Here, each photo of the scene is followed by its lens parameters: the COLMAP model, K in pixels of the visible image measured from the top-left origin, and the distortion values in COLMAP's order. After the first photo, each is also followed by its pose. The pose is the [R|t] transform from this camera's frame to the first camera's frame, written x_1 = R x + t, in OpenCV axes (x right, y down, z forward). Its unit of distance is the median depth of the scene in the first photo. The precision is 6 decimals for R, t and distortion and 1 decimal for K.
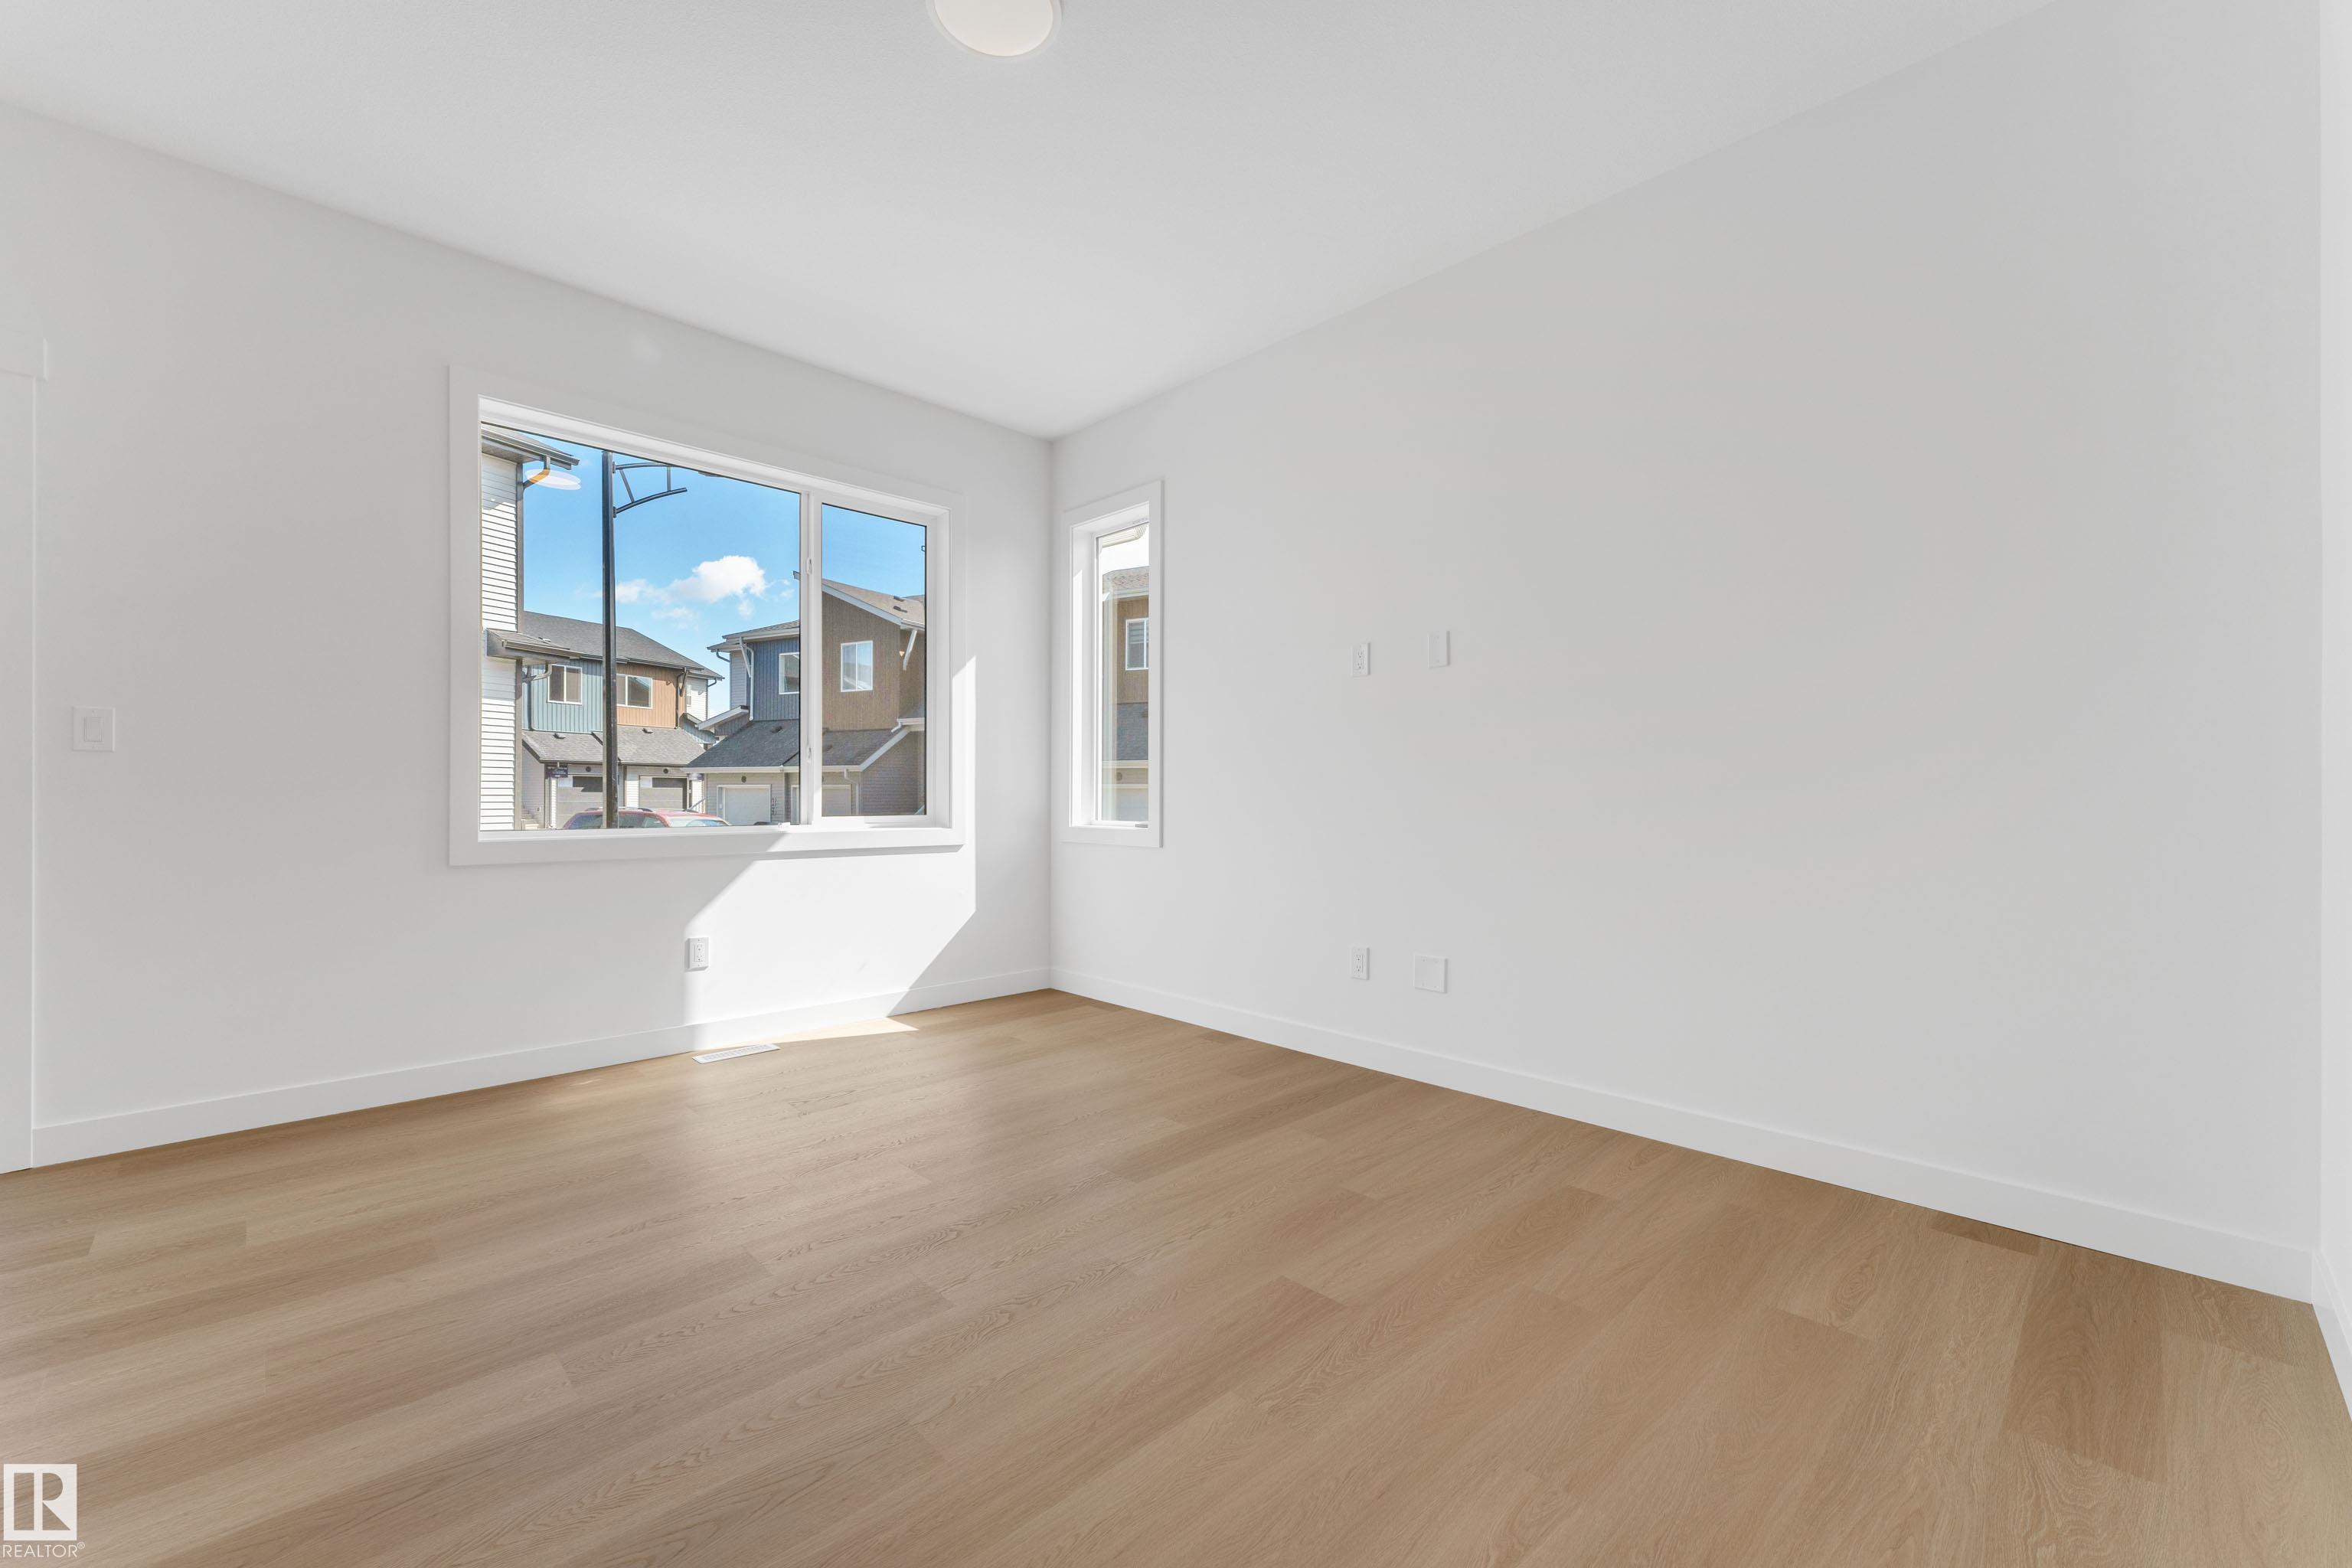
lens RADIAL K [[943.4, 0, 1177.4], [0, 943.4, 793.7], [0, 0, 1]] dist [0.002799, -0.000333]
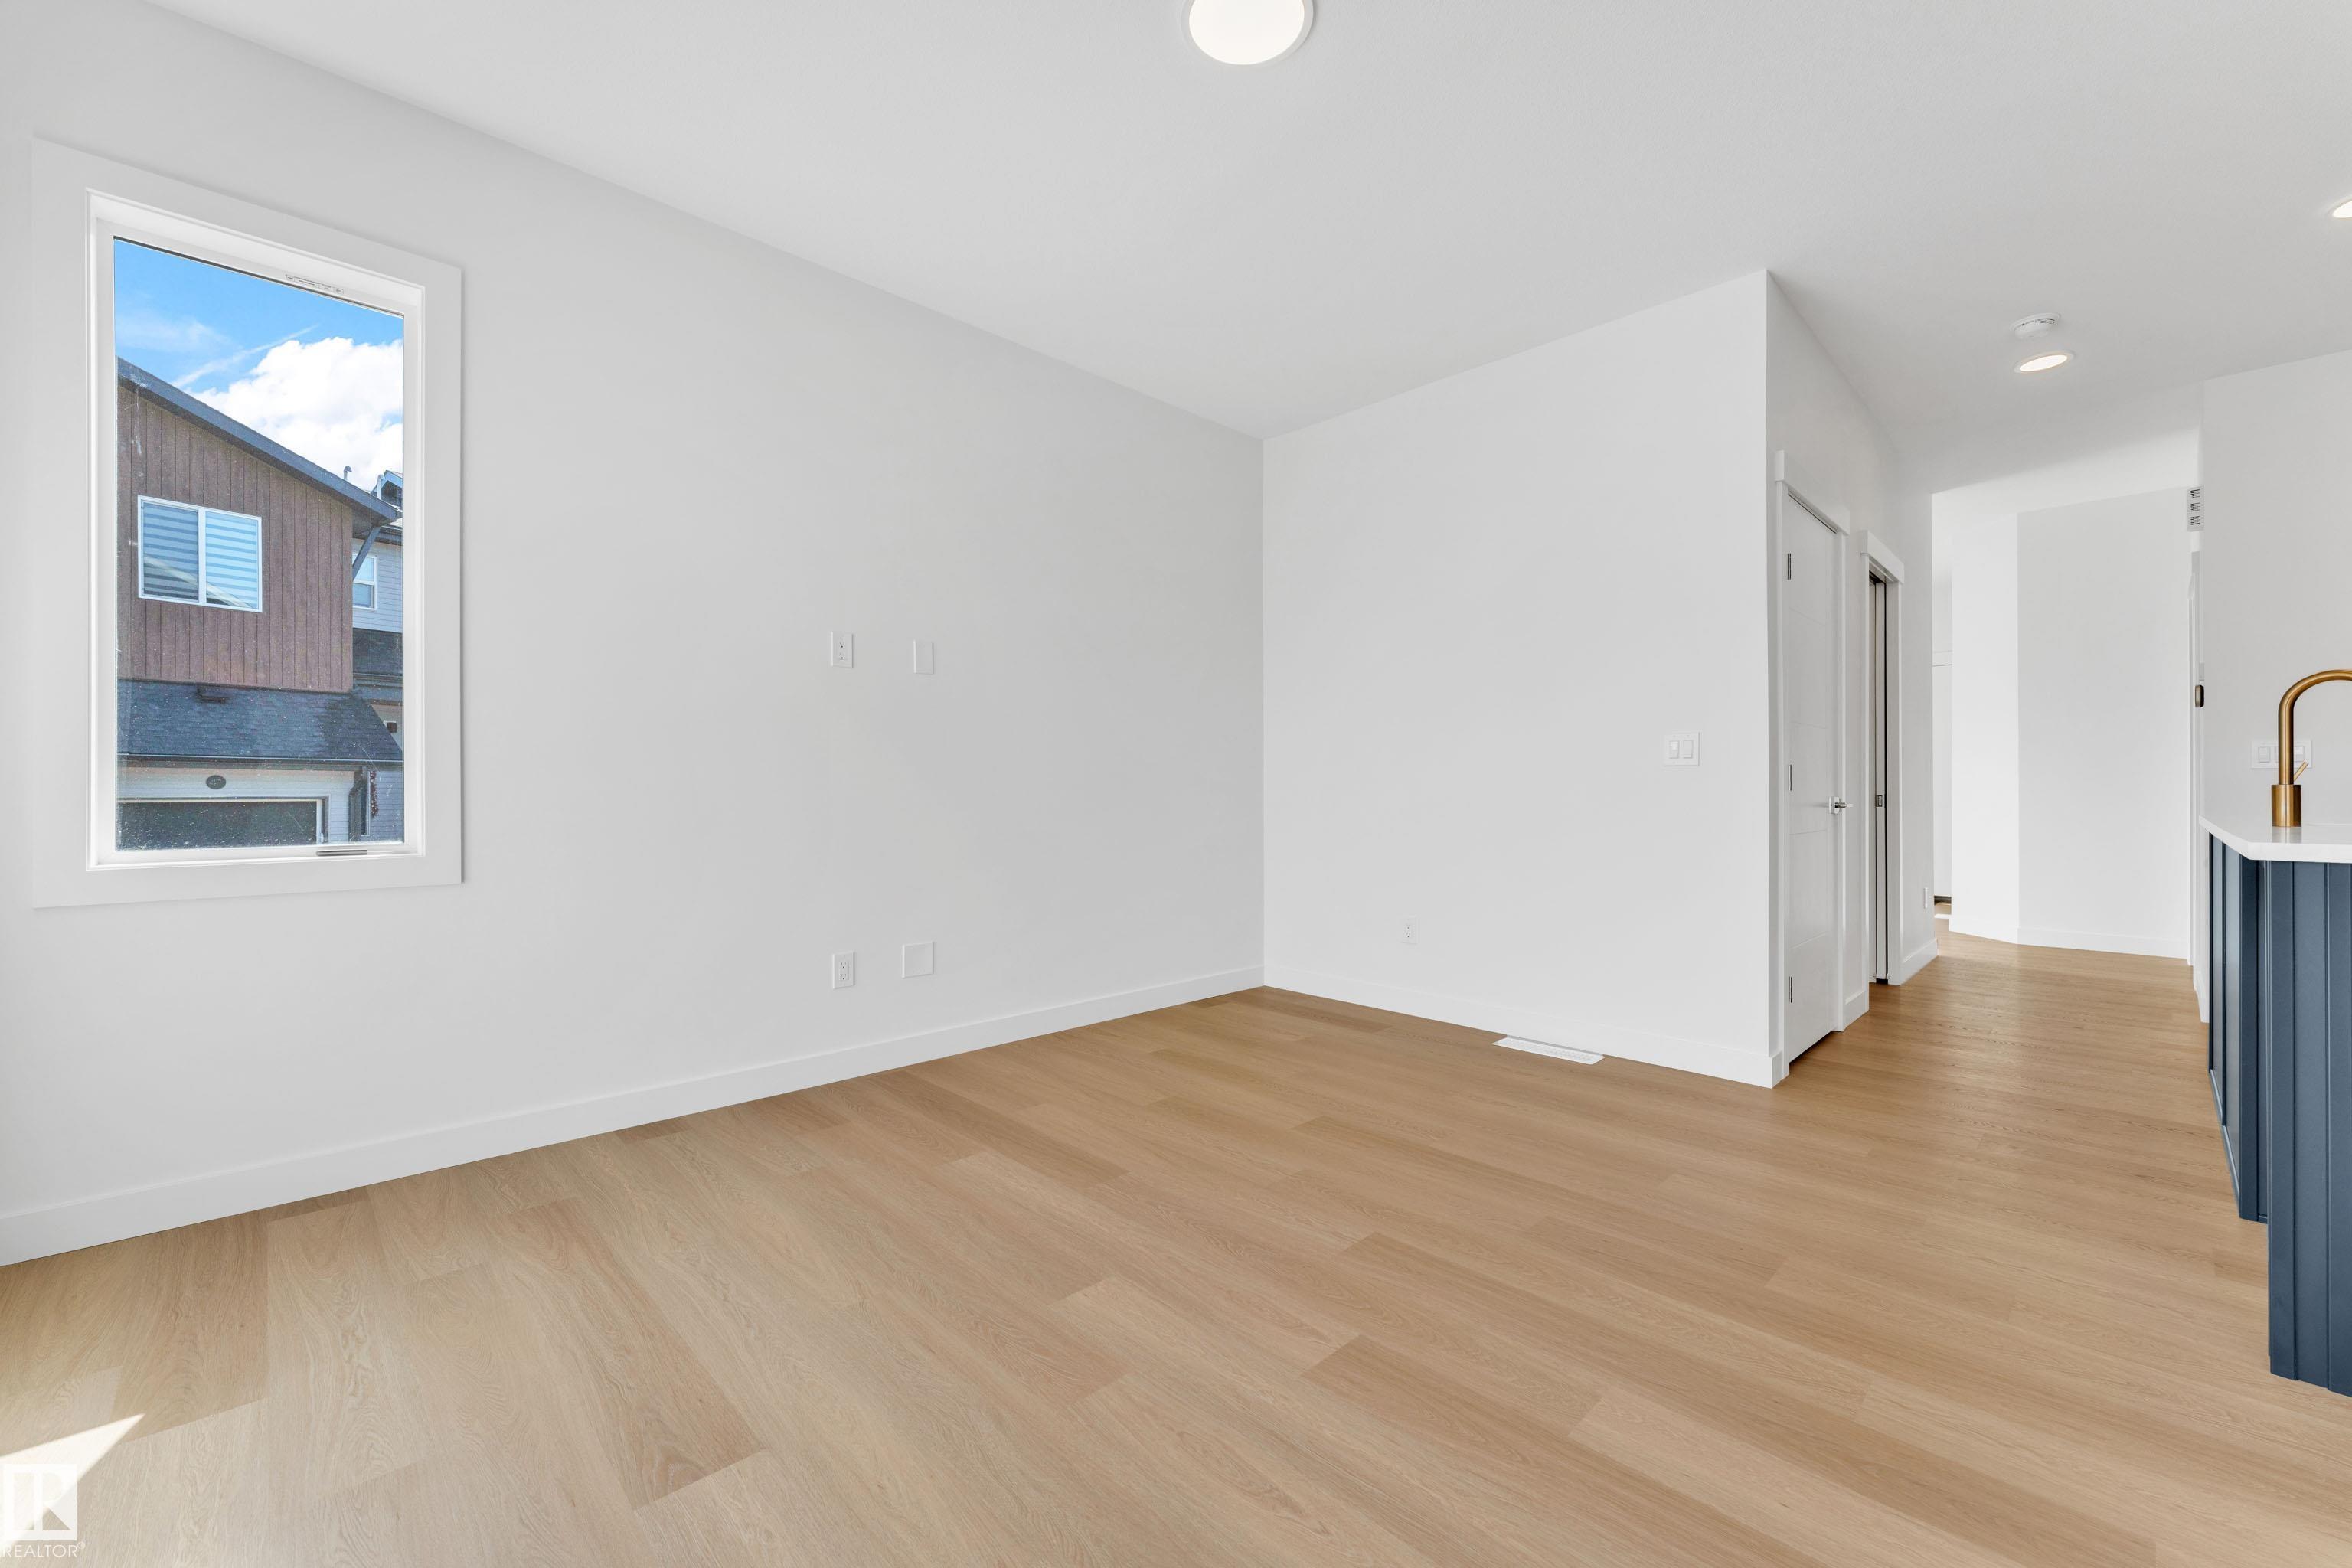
lens RADIAL K [[943.4, 0, 1169.5], [0, 943.4, 786.6], [0, 0, 1]] dist [0.002799, -0.000333]
pose [[0.003465, 0.001030, 0.999993, -0.704353], [0.000395, 0.999999, -0.001032, -0.004122], [-0.999994, 0.000398, 0.003464, 0.626282]]
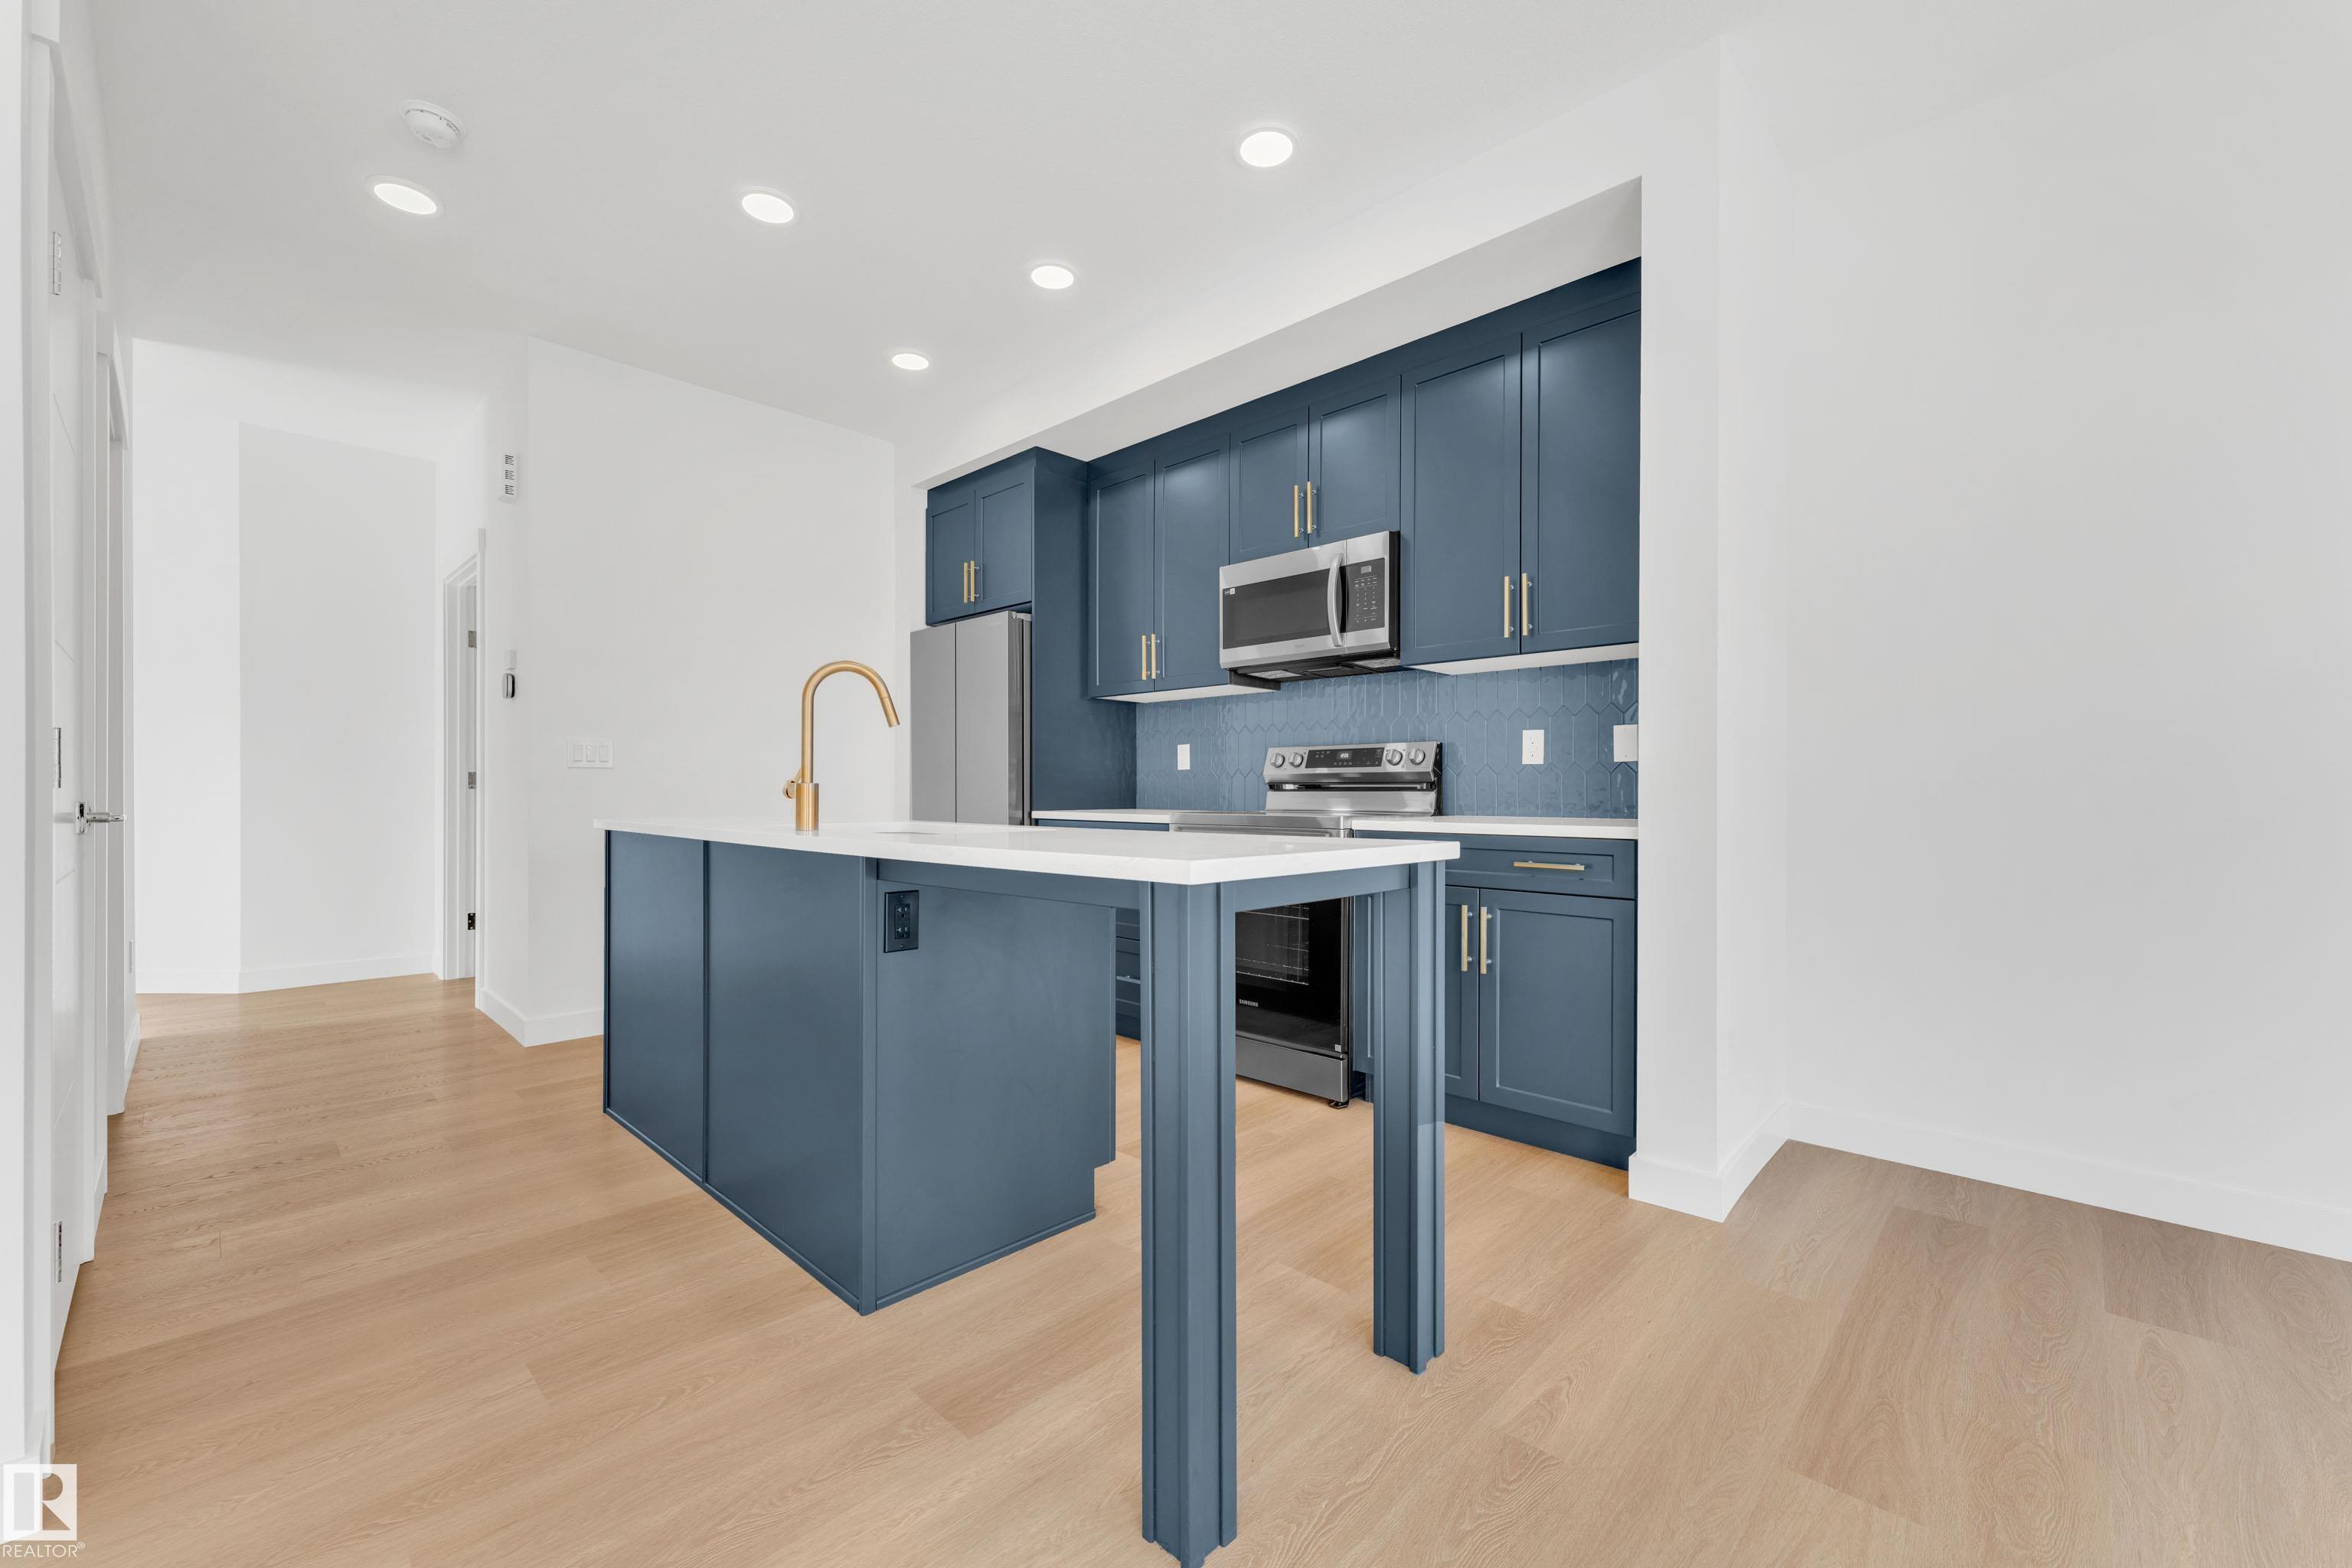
lens RADIAL K [[943.4, 0, 1184.8], [0, 943.4, 791.8], [0, 0, 1]] dist [0.002799, -0.000333]
pose [[-0.999176, -0.004607, -0.040334, -0.240477], [-0.004584, 0.999989, -0.000668, -0.002175], [0.040337, -0.000483, -0.999186, 0.439519]]
